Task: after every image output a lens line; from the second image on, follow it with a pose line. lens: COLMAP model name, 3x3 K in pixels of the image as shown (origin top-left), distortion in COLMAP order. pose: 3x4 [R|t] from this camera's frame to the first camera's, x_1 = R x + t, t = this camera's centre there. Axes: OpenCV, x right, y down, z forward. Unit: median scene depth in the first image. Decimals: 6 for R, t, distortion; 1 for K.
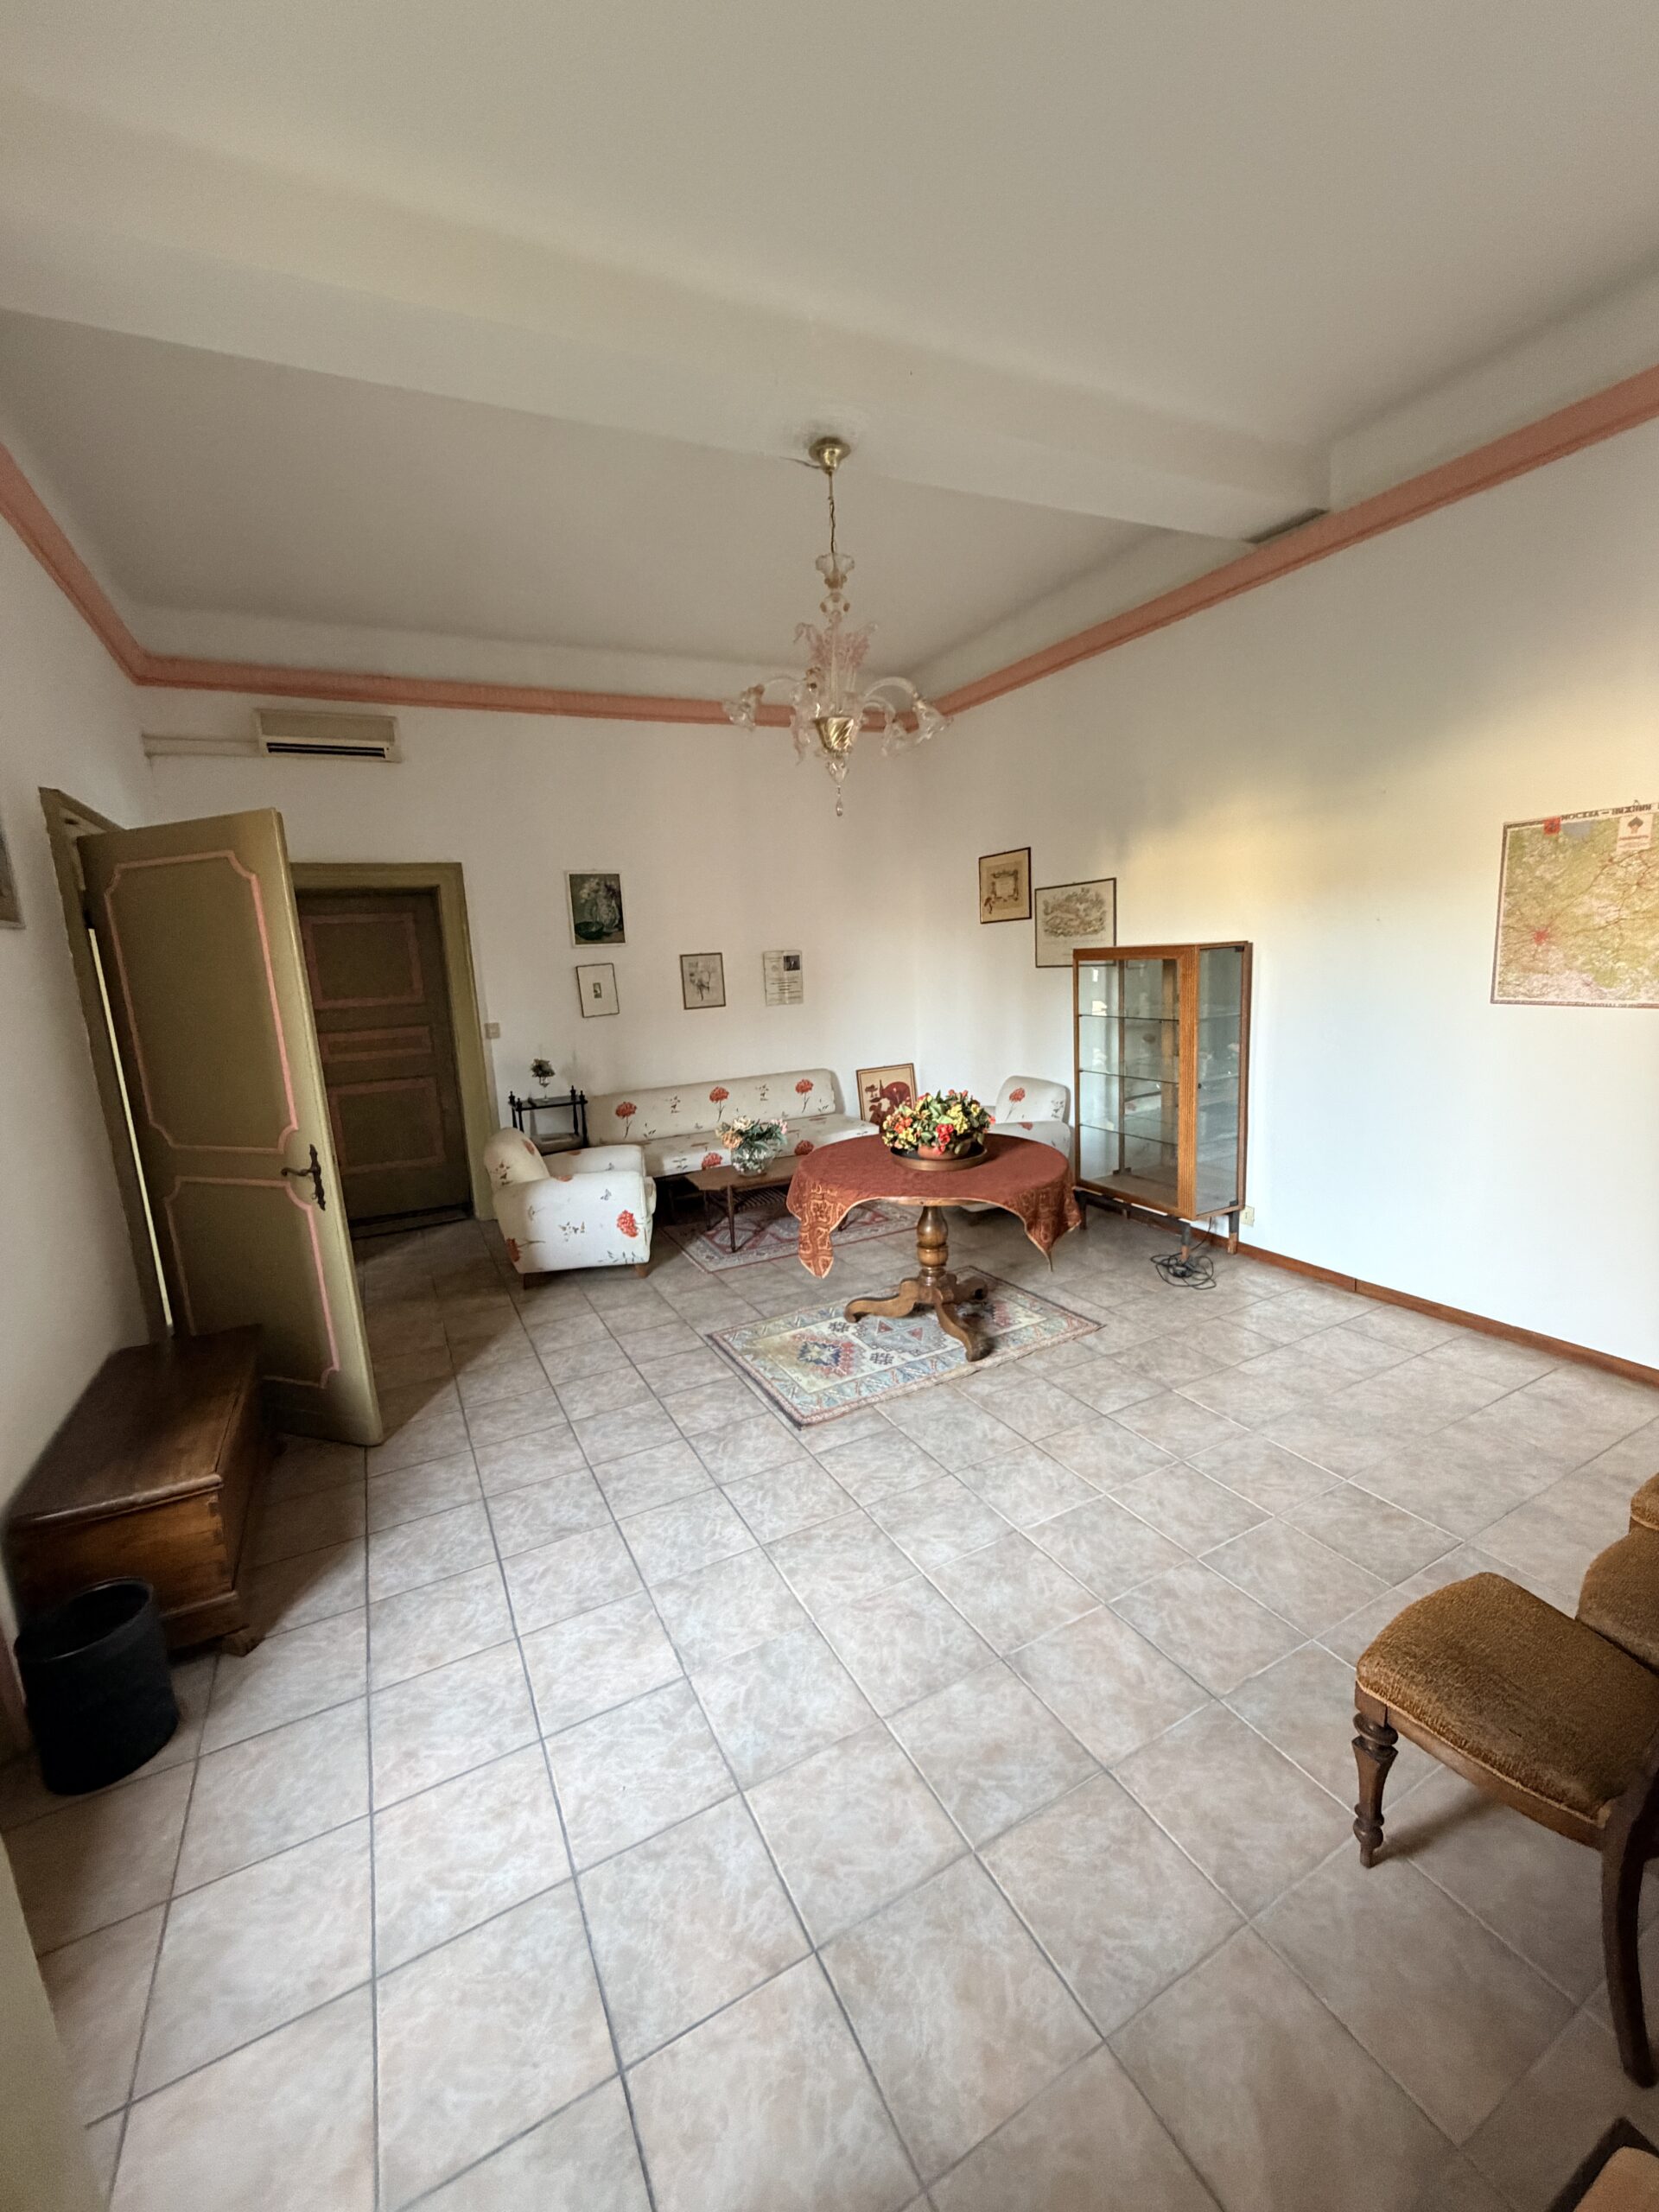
lens RADIAL K [[880.9, 0, 826.7], [0, 880.9, 1104.4], [0, 0, 1]] dist [-0.000681, -0.000104]
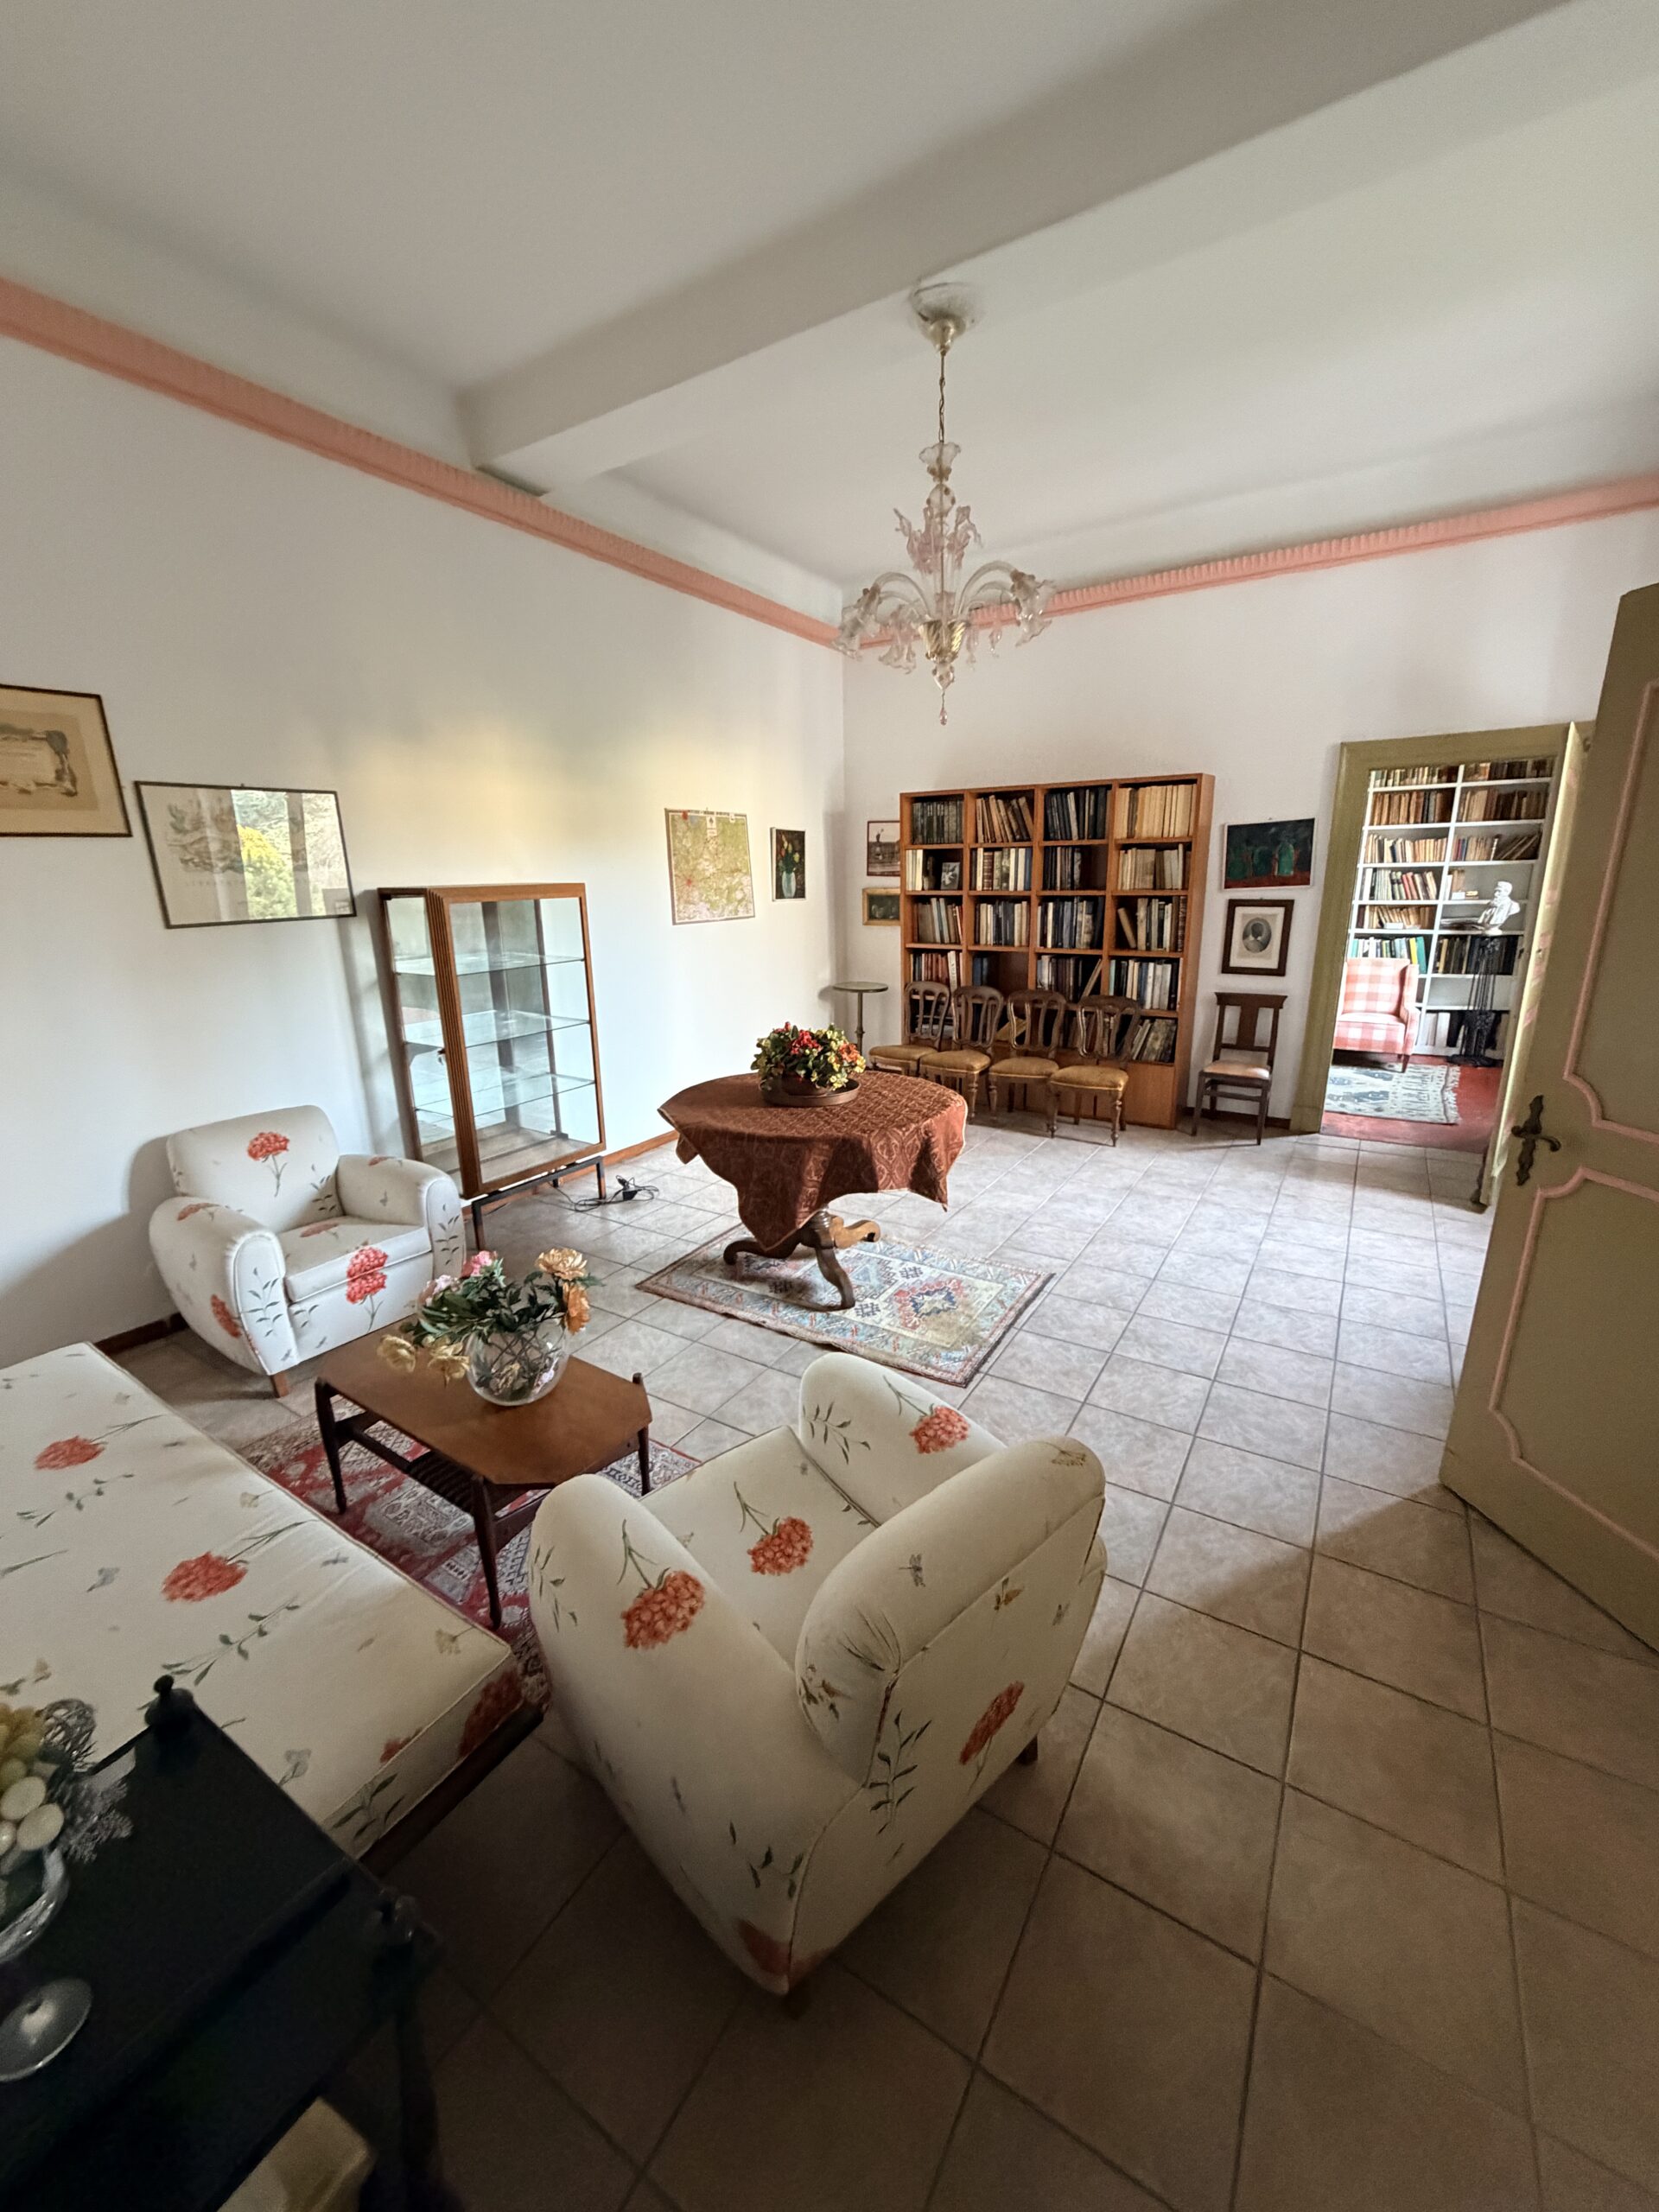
lens RADIAL K [[880.9, 0, 823.2], [0, 880.9, 1109.6], [0, 0, 1]] dist [-0.000681, -0.000104]
pose [[-0.504415, -0.173236, 0.845904, -0.818578], [0.189952, 0.933404, 0.304425, -0.250822], [-0.842308, 0.314238, -0.437917, 1.671744]]
